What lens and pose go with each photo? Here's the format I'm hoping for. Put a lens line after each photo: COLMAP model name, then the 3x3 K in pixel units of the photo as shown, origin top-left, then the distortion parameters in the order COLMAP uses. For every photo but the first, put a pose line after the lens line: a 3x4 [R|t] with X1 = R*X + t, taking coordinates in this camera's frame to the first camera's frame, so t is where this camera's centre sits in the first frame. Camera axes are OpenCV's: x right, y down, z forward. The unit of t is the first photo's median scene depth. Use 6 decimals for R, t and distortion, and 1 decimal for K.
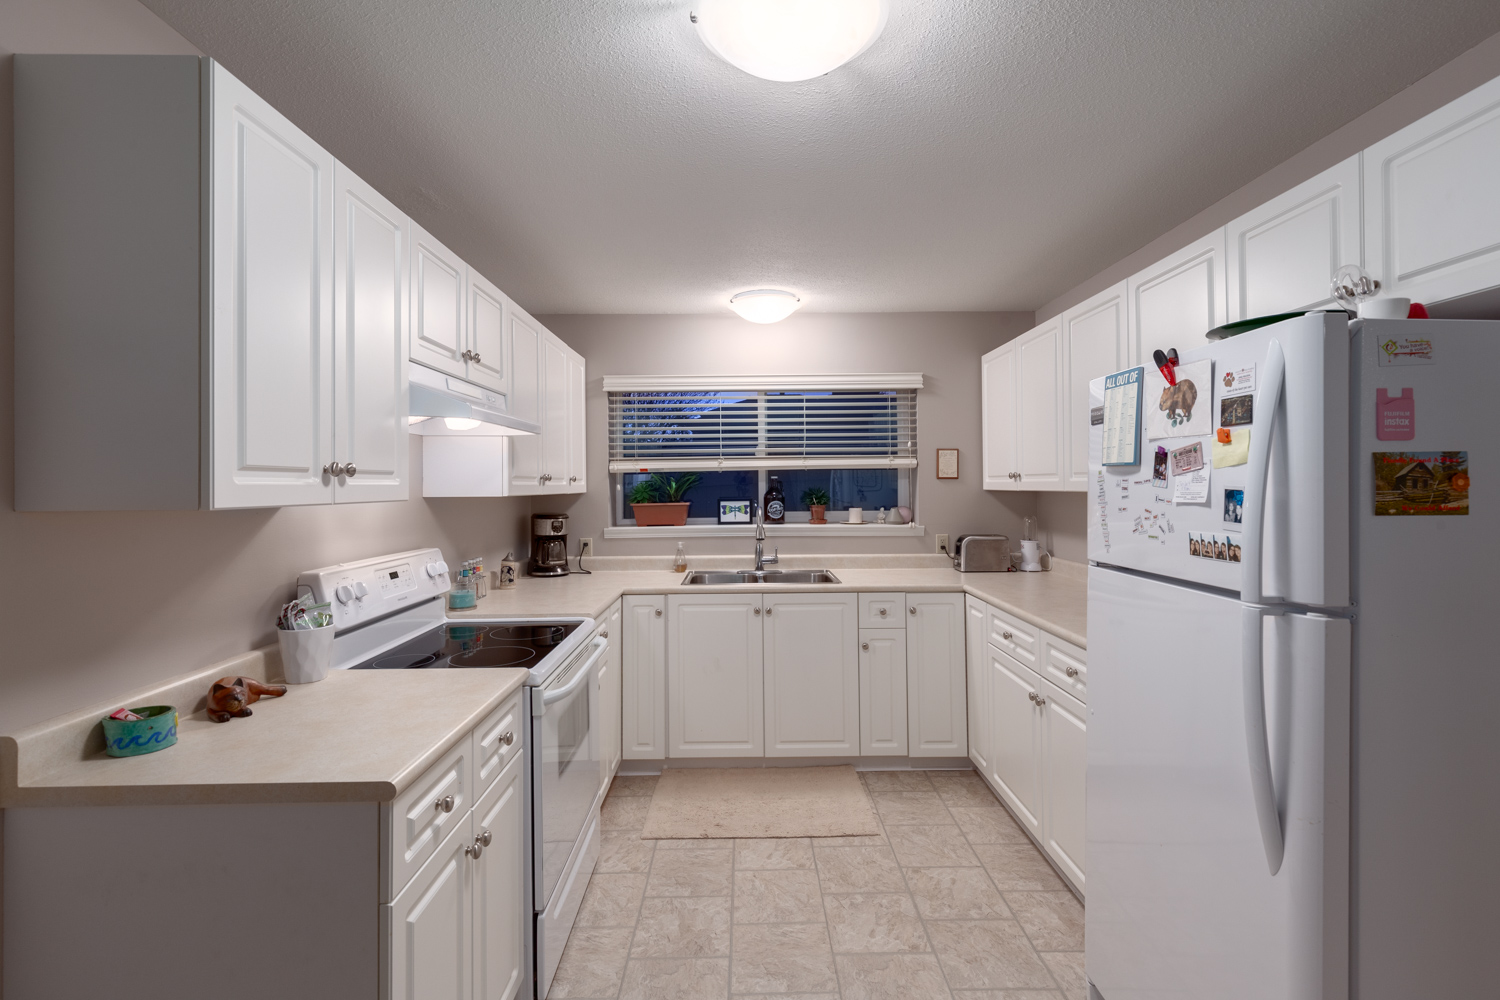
lens RADIAL K [[680.9, 0, 745.0], [0, 680.9, 478.9], [0, 0, 1]] dist [0.005460, -0.000030]
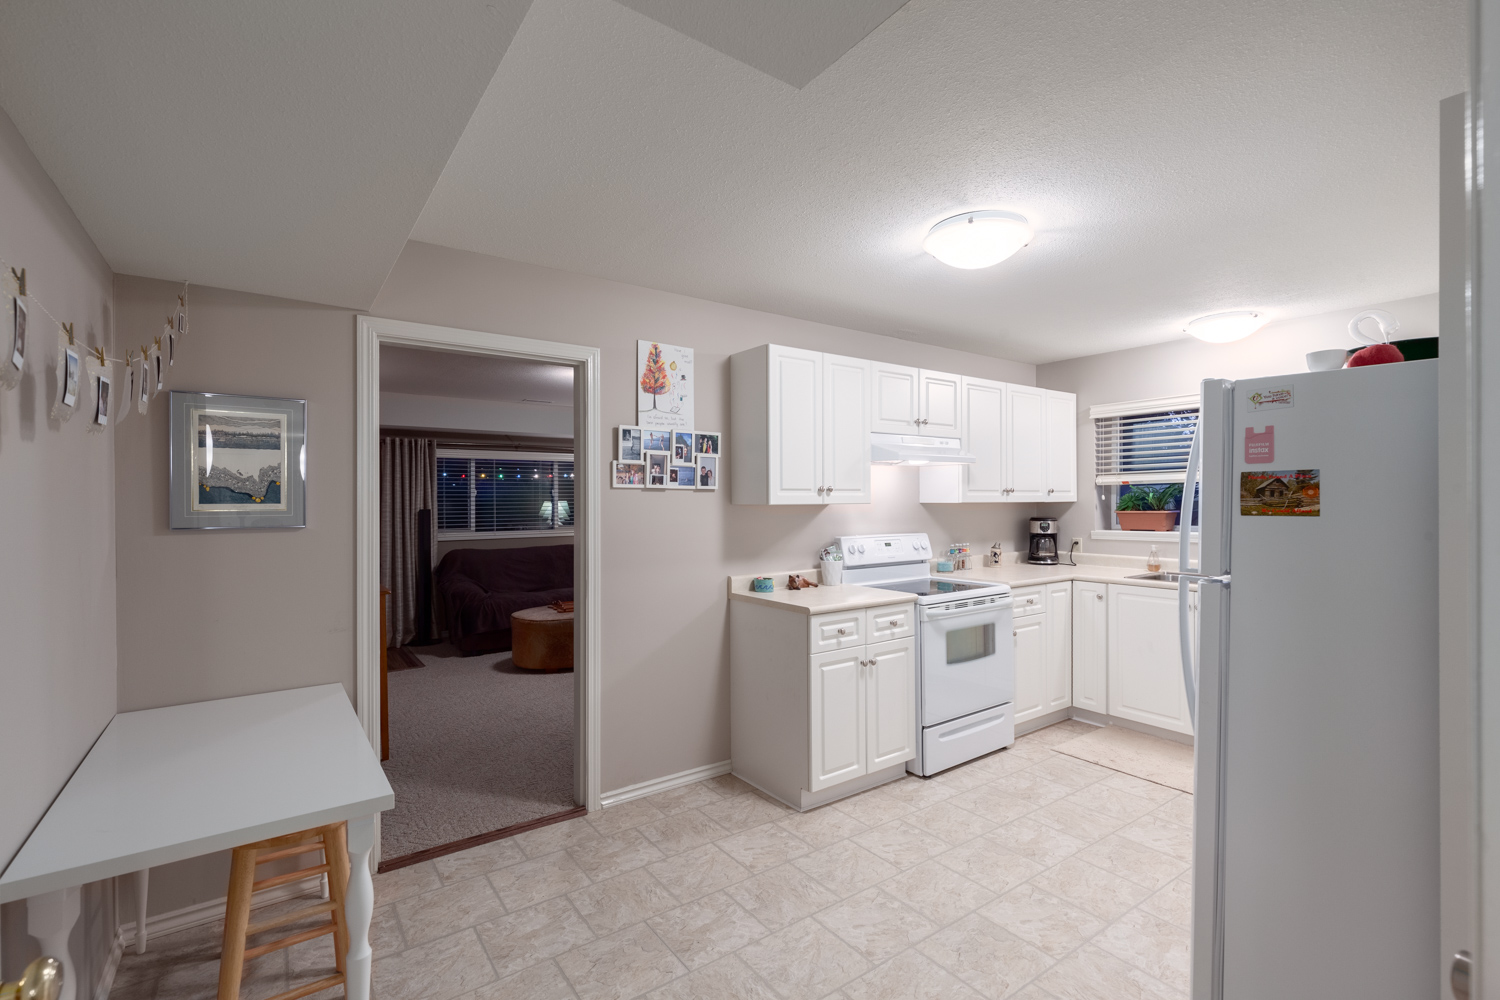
lens RADIAL K [[680.9, 0, 756.6], [0, 680.9, 500.9], [0, 0, 1]] dist [0.005460, -0.000030]
pose [[0.579669, 0.004209, -0.814841, 0.698988], [0.009537, 0.999883, 0.011949, -0.002195], [0.814796, -0.014697, 0.579562, -0.318539]]
